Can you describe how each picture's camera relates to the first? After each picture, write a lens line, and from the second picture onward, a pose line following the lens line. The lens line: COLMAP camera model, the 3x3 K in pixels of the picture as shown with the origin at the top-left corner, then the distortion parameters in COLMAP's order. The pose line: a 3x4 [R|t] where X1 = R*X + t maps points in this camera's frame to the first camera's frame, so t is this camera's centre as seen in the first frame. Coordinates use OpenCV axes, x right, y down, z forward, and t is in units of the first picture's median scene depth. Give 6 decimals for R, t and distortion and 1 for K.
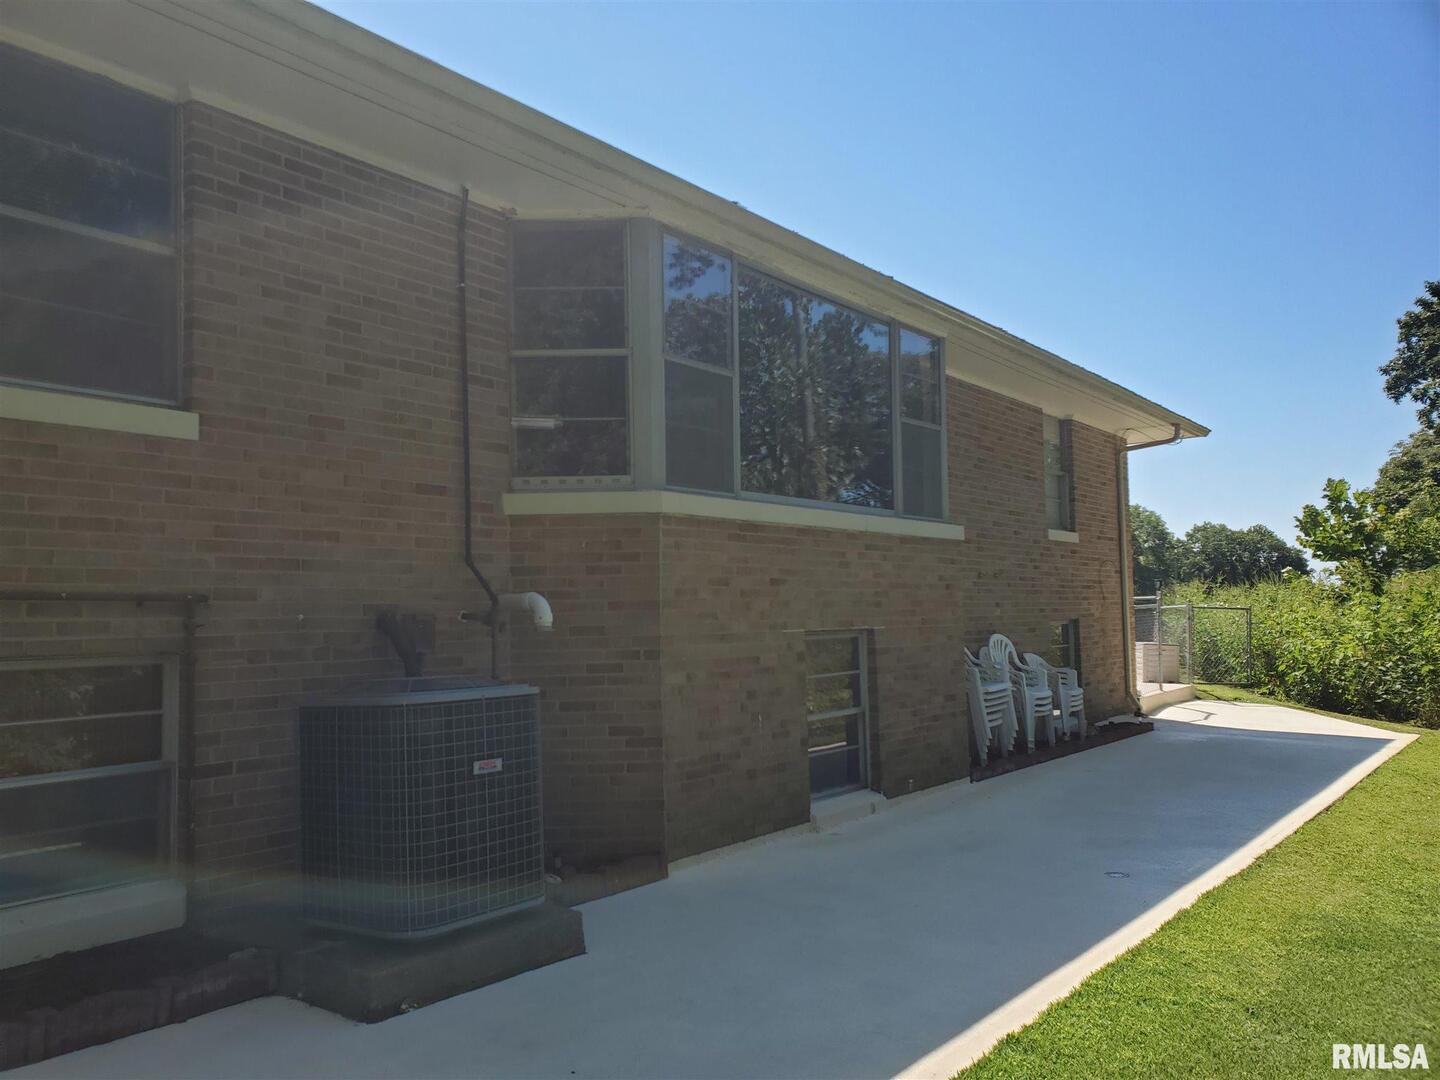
lens RADIAL K [[1131.1, 0, 725.9], [0, 1131.1, 536.7], [0, 0, 1]] dist [0.045912, -0.017689]
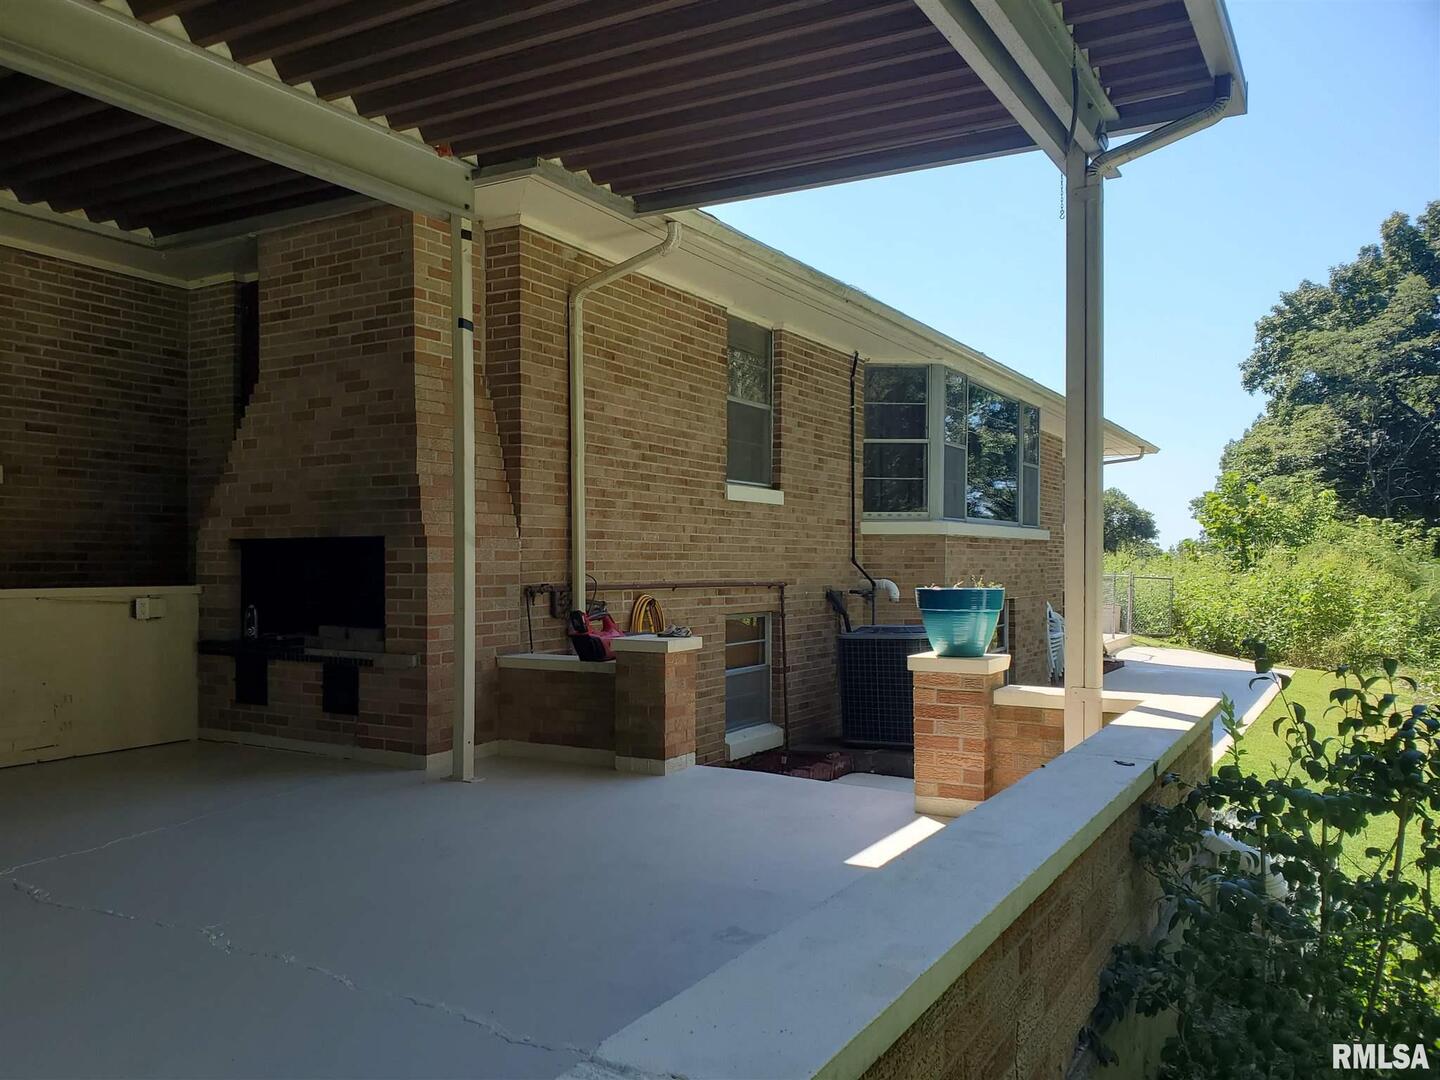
lens RADIAL K [[1131.1, 0, 714.6], [0, 1131.1, 546.3], [0, 0, 1]] dist [0.045912, -0.017689]
pose [[0.993474, 0.020295, 0.112242, -0.478461], [-0.026410, 0.998231, 0.053263, -0.068019], [-0.110962, -0.055879, 0.992252, -0.559594]]
